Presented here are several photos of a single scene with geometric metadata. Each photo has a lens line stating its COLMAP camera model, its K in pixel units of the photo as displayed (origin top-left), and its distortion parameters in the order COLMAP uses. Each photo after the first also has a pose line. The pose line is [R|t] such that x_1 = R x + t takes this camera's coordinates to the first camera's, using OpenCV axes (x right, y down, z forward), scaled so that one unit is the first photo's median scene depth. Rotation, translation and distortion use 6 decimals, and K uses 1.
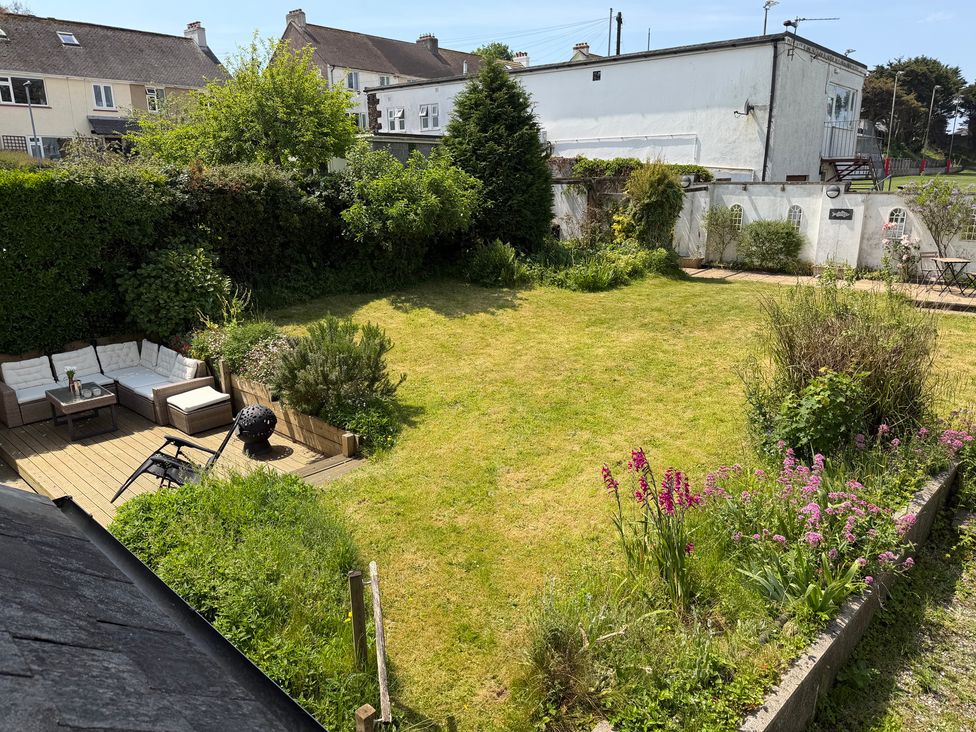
lens RADIAL K [[690.2, 0, 488.0], [0, 690.2, 366.0], [0, 0, 1]] dist [0.010798, -0.001877]
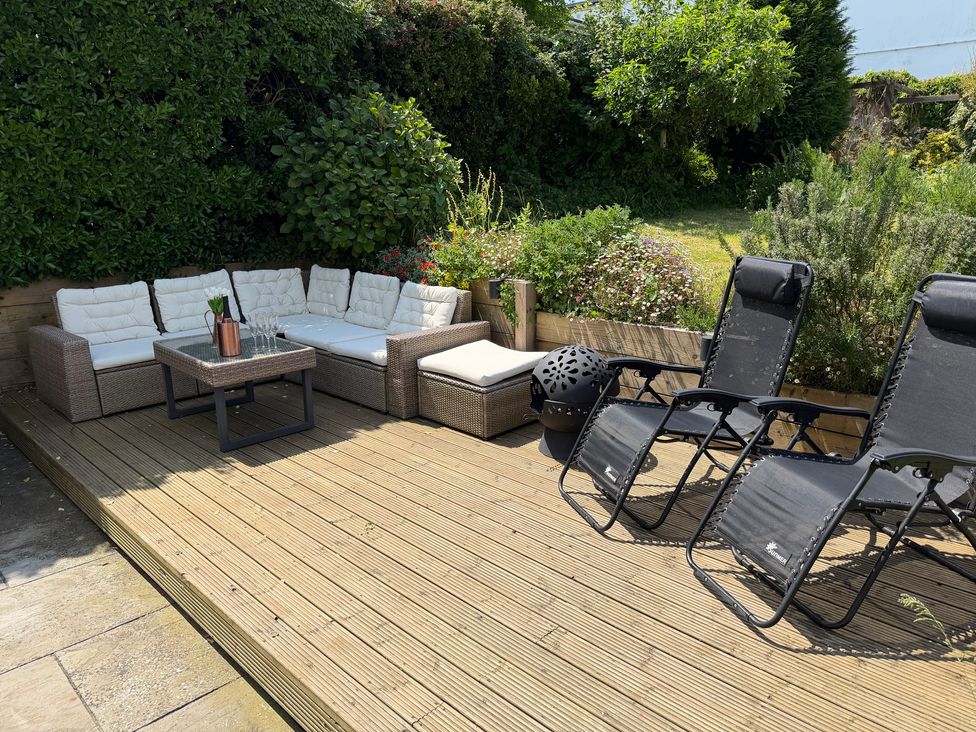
lens RADIAL K [[676.6, 0, 502.3], [0, 676.6, 362.5], [0, 0, 1]] dist [0.026057, -0.041297]
pose [[0.999981, 0.006158, -0.000388, -0.386739], [-0.006166, 0.999617, -0.026986, 0.057036], [0.000222, 0.026988, 0.999636, 0.522540]]
